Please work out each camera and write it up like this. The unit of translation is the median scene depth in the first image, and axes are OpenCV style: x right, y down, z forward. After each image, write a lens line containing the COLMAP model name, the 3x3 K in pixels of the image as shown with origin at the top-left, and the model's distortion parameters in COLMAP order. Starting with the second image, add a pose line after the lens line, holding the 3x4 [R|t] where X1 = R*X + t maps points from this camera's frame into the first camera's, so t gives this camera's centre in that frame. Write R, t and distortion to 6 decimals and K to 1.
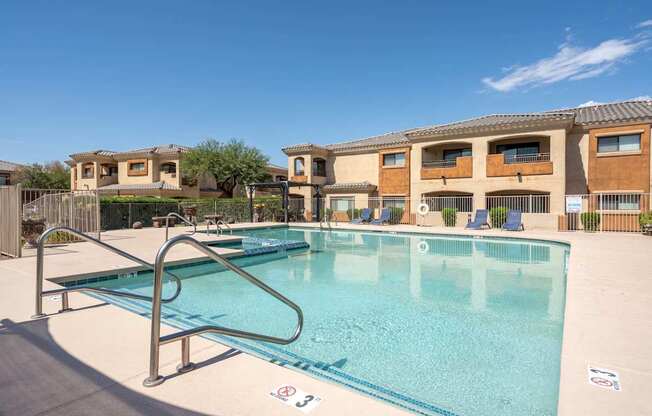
lens RADIAL K [[365.2, 0, 326.0], [0, 365.2, 208.0], [0, 0, 1]] dist [0.001755, 0.003483]
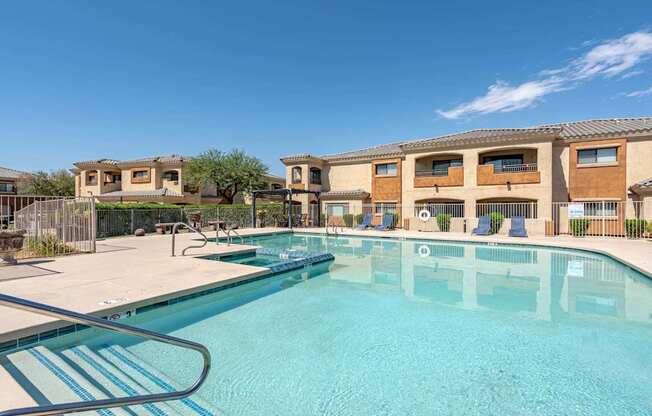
lens RADIAL K [[296.7, 0, 326.0], [0, 296.7, 208.0], [0, 0, 1]] dist [-0.011244, 0.000302]
pose [[0.996656, 0.000038, 0.081711, -0.074289], [0.001065, 0.999909, -0.013457, -0.006124], [-0.081704, 0.013499, 0.996565, 0.152372]]
